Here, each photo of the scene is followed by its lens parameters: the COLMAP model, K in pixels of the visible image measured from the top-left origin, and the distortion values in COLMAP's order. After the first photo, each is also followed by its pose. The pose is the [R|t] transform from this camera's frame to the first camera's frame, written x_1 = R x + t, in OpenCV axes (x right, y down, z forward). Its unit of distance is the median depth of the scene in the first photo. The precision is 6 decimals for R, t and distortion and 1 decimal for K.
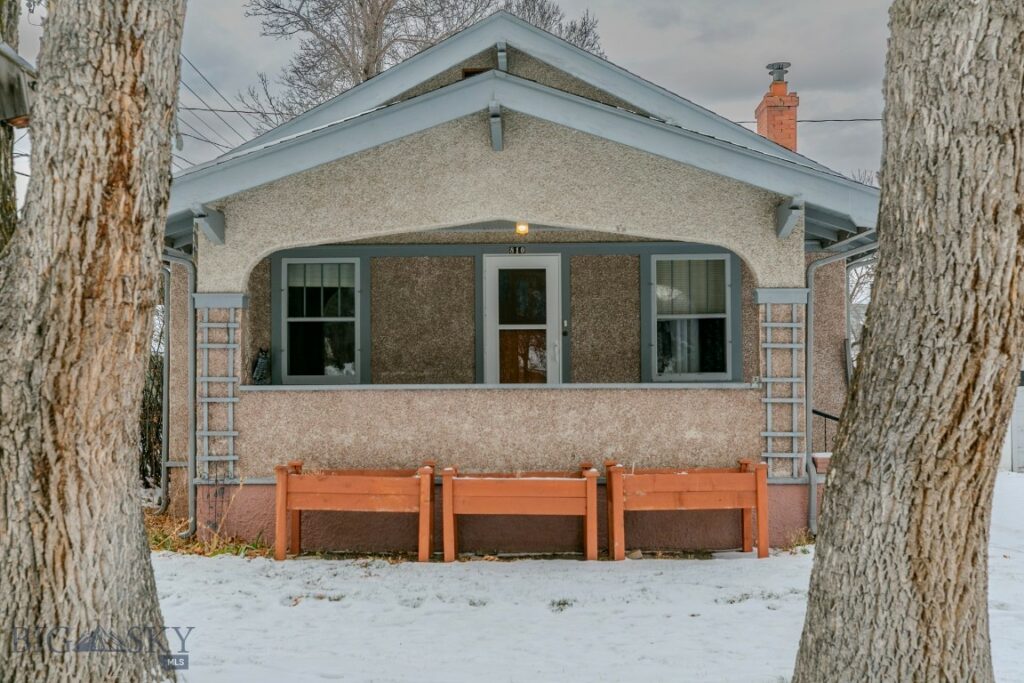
lens RADIAL K [[998.3, 0, 512.0], [0, 998.3, 341.5], [0, 0, 1]] dist [-0.005699, -0.000818]
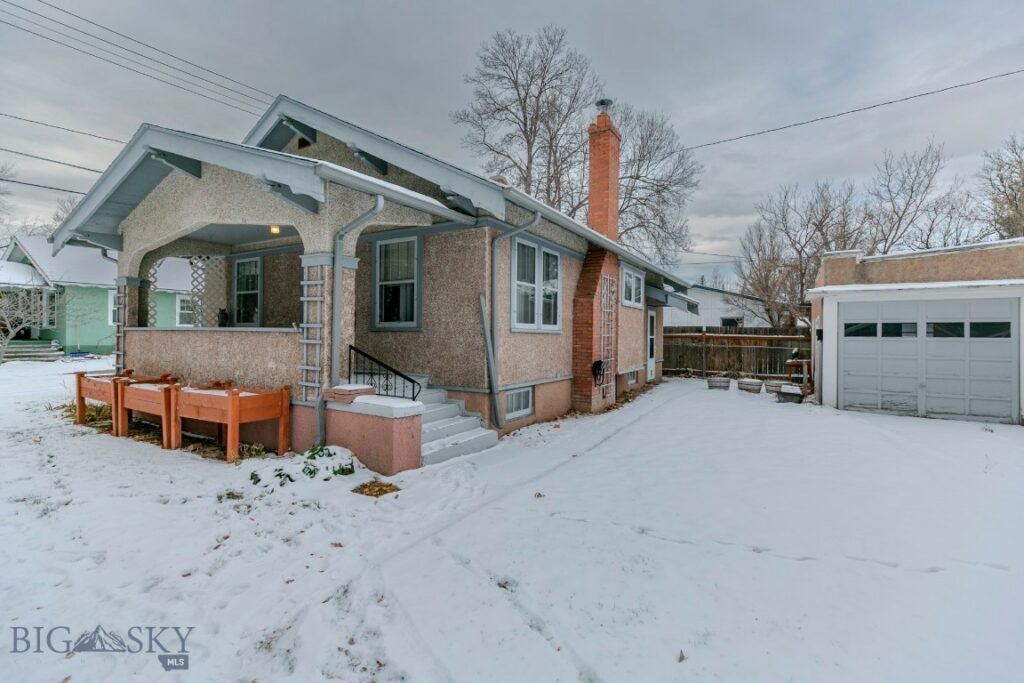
lens RADIAL K [[467.4, 0, 511.4], [0, 467.4, 337.4], [0, 0, 1]] dist [-0.000638, 0.000072]
pose [[0.872744, 0.016425, -0.487902, 0.684030], [0.011100, 0.998508, 0.053468, 0.020922], [0.488052, -0.052080, 0.871259, 0.518408]]
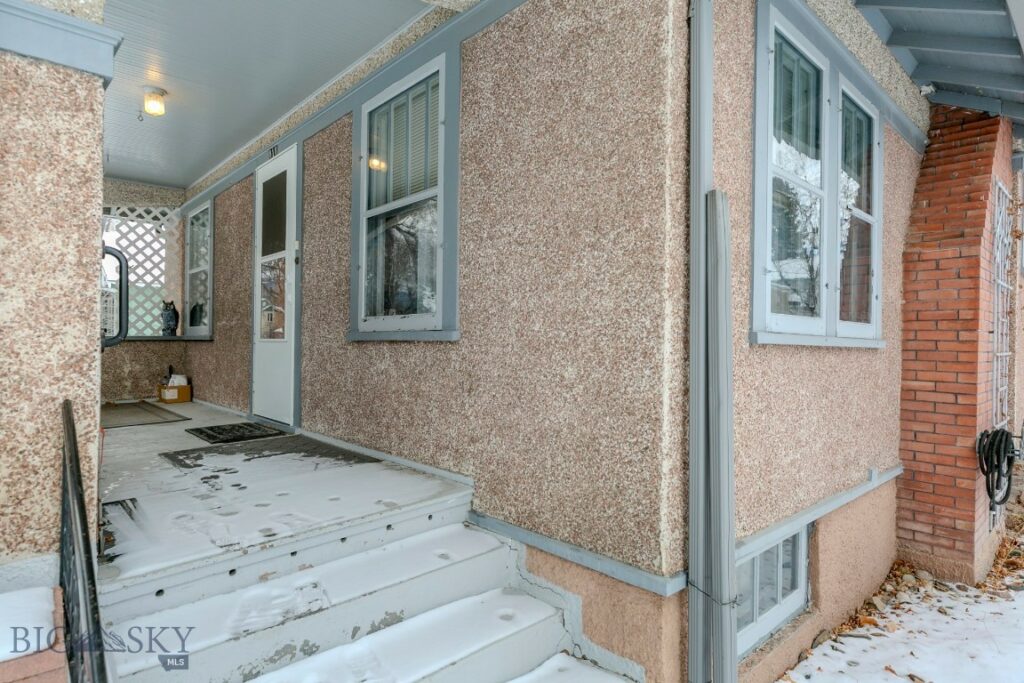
lens RADIAL K [[555.6, 0, 514.9], [0, 555.6, 337.2], [0, 0, 1]] dist [0.005609, 0.001748]
pose [[0.707598, 0.005309, -0.706596, 0.443875], [0.020368, 0.999403, 0.027906, 0.037949], [0.706322, -0.034138, 0.707067, 0.881652]]
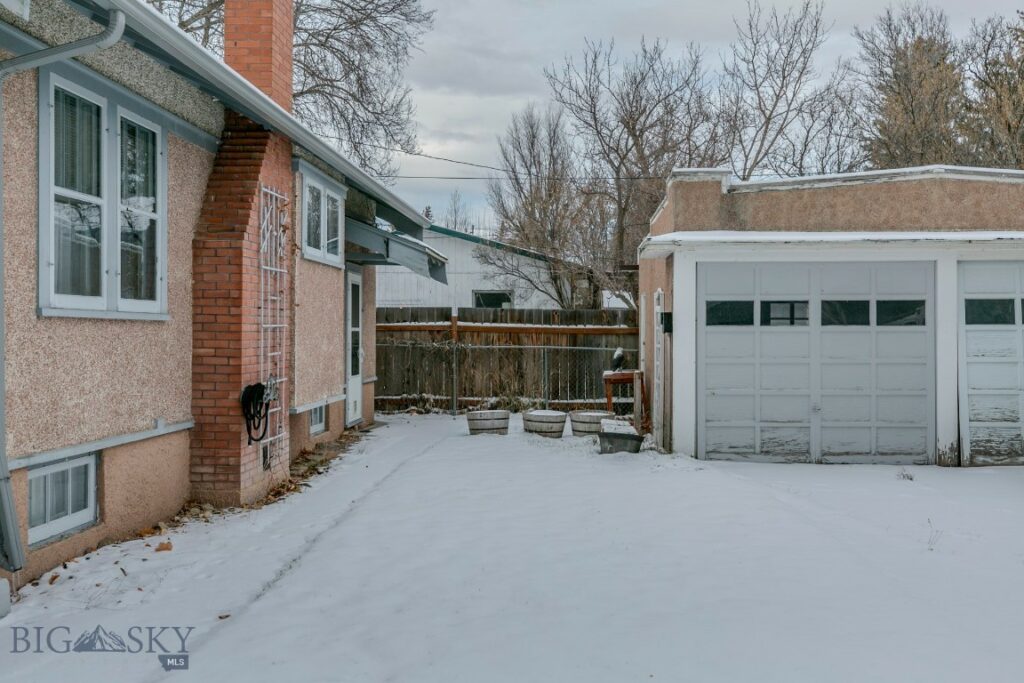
lens RADIAL K [[998.3, 0, 512.0], [0, 998.3, 341.5], [0, 0, 1]] dist [-0.005699, -0.000818]
pose [[0.999469, 0.008131, -0.031565, 0.635239], [-0.006120, 0.997976, 0.063300, 0.025961], [0.032016, -0.063073, 0.997495, 0.558514]]
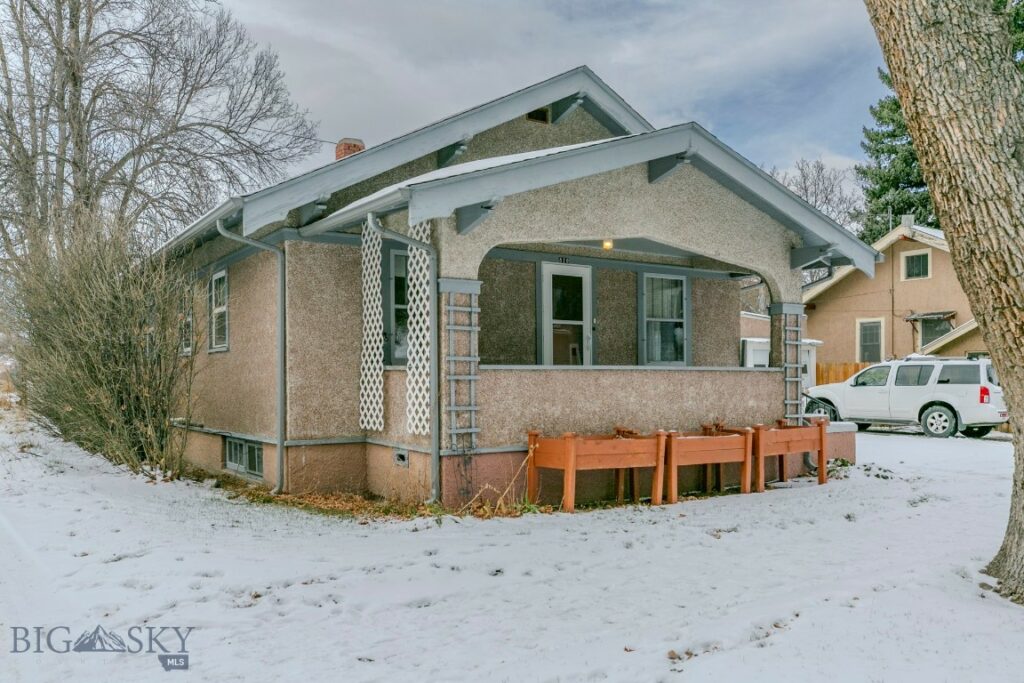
lens RADIAL K [[811.8, 0, 510.9], [0, 811.8, 373.4], [0, 0, 1]] dist [0.000392, 0.000148]
pose [[0.822685, 0.007422, 0.568449, -0.661368], [-0.029136, 0.999151, 0.029122, 0.023254], [-0.567751, -0.040520, 0.822203, 0.210078]]
